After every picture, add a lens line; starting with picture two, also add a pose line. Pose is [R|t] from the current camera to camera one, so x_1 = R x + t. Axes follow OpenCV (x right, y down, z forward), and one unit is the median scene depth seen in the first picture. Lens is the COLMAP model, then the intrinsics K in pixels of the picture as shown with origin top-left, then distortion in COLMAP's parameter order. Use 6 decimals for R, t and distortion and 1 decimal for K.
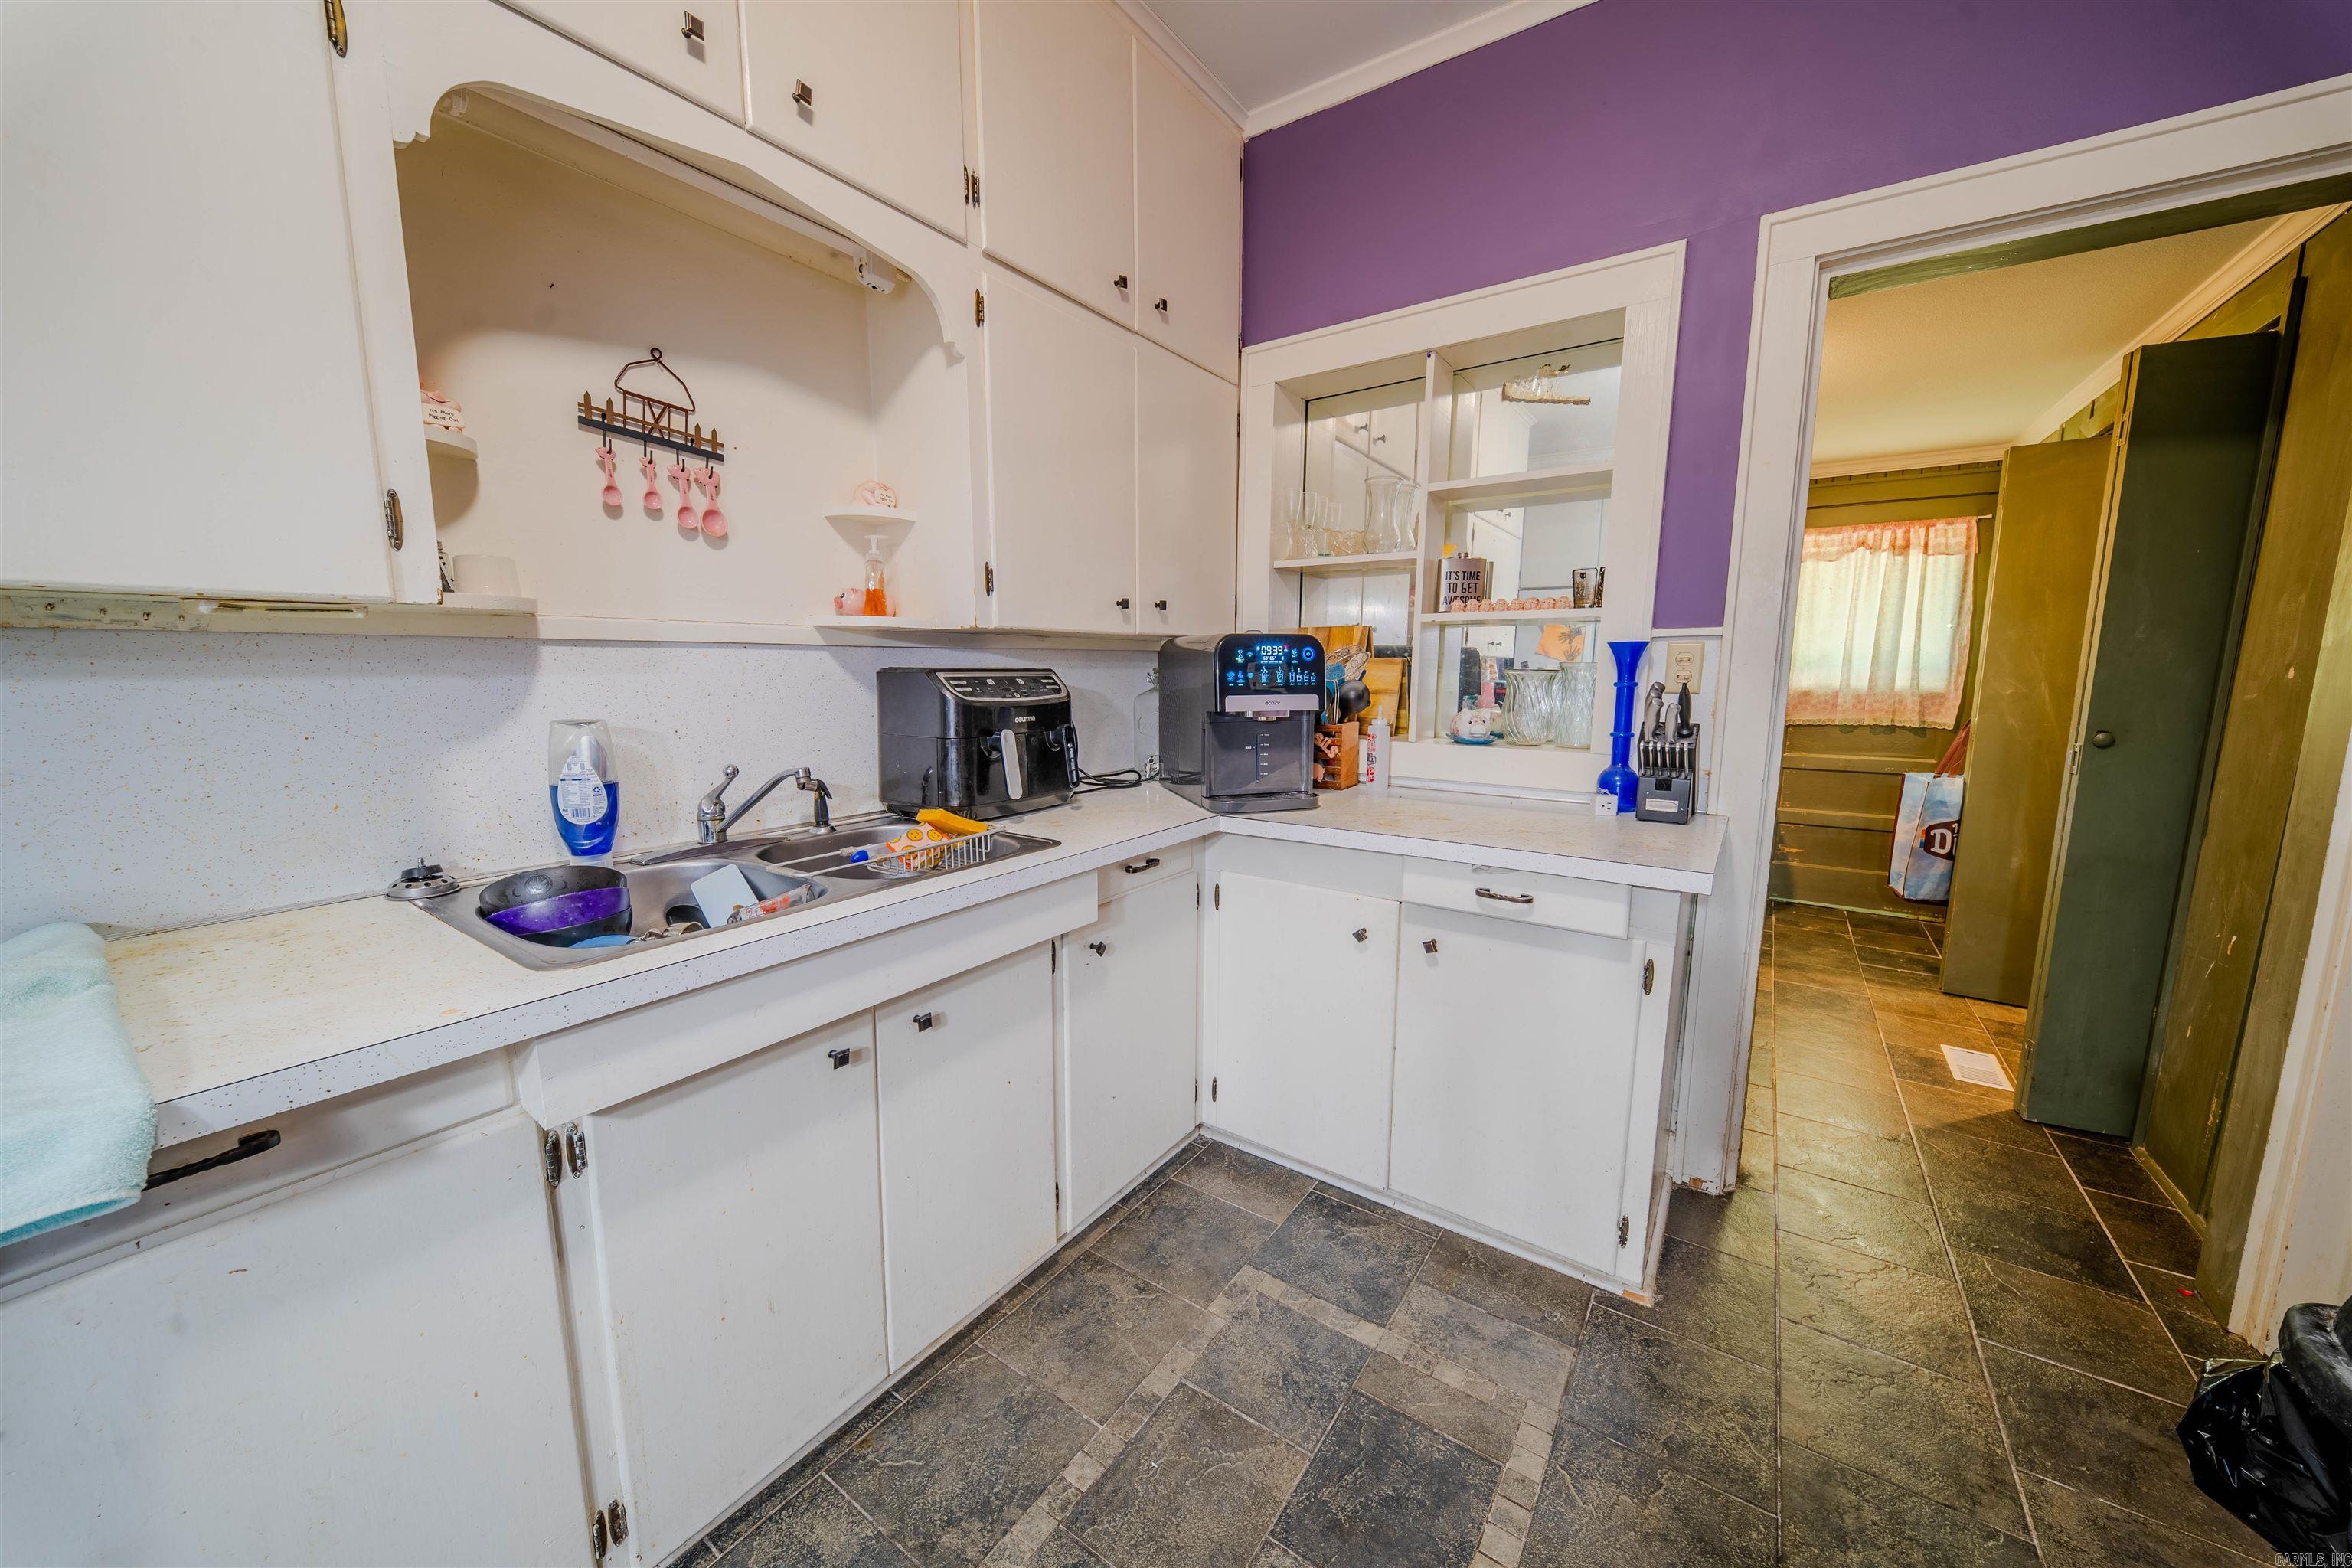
lens RADIAL K [[826.5, 0, 1181.4], [0, 826.5, 780.4], [0, 0, 1]] dist [-0.002093, -0.000433]
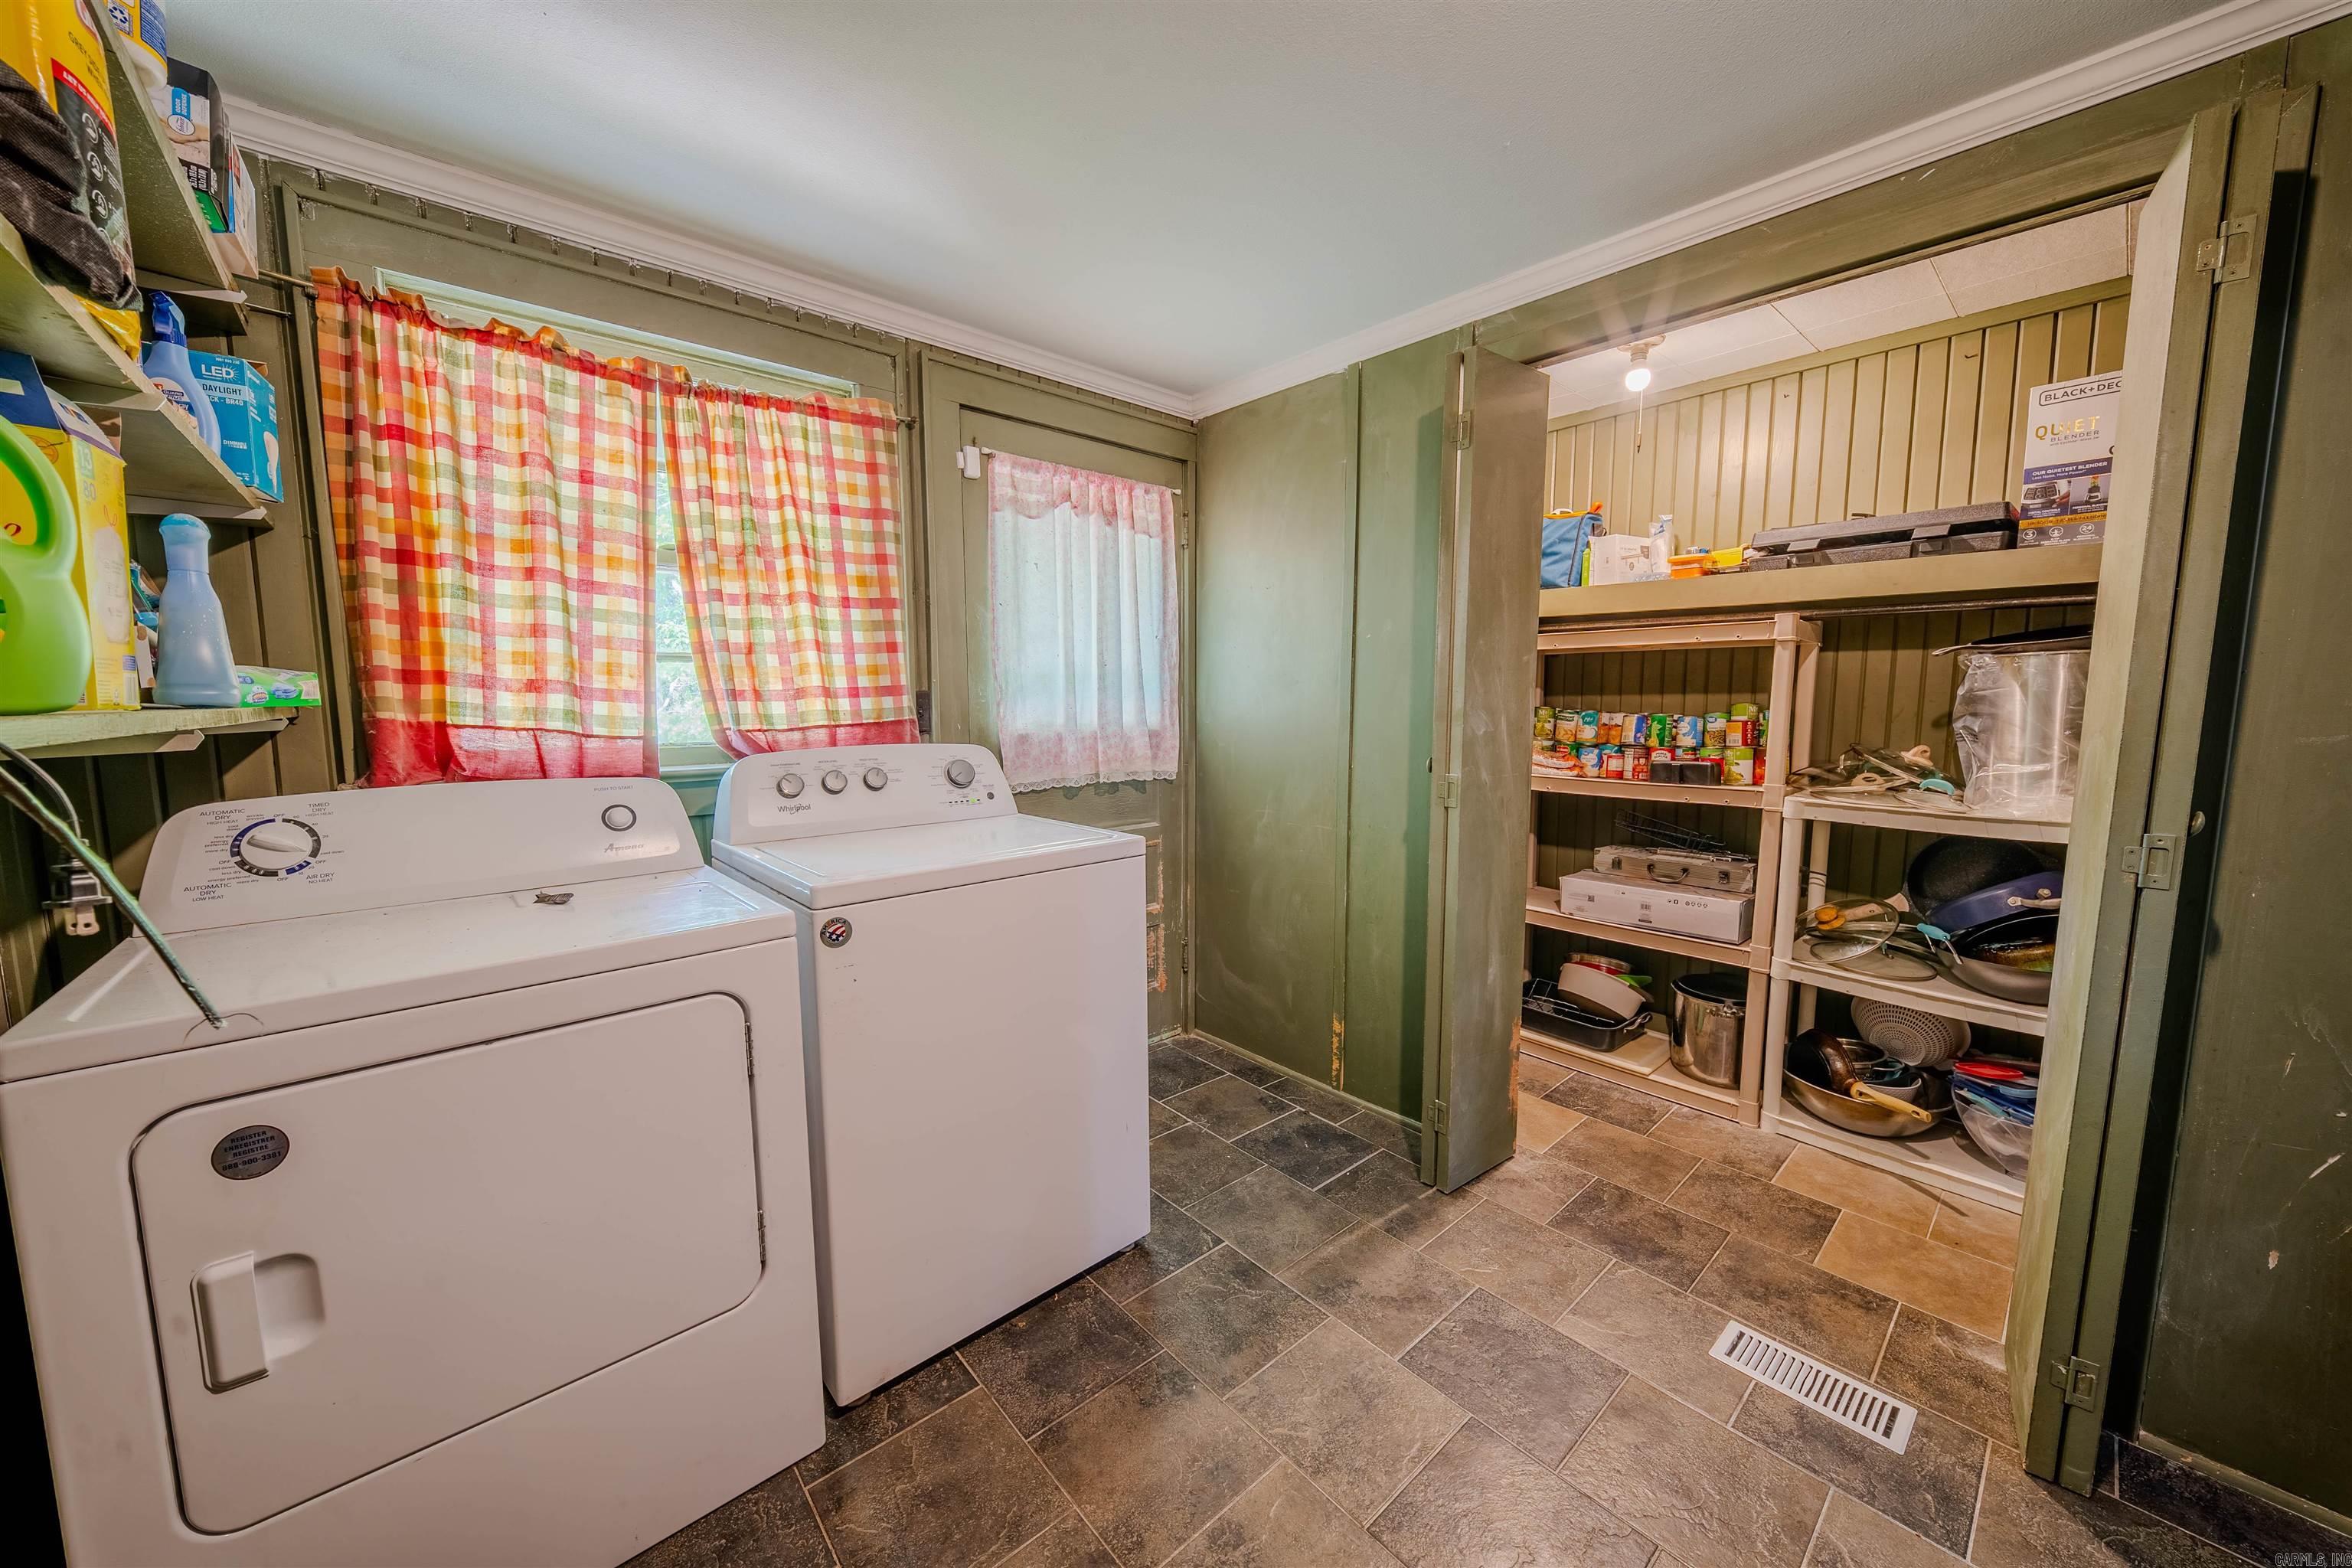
lens RADIAL K [[826.5, 0, 1182.8], [0, 826.5, 778.9], [0, 0, 1]] dist [-0.002093, -0.000433]
pose [[0.233058, -0.097144, 0.967599, 0.225955], [0.136933, 0.988363, 0.066246, -0.107802], [-0.962774, 0.117057, 0.243648, 0.802171]]
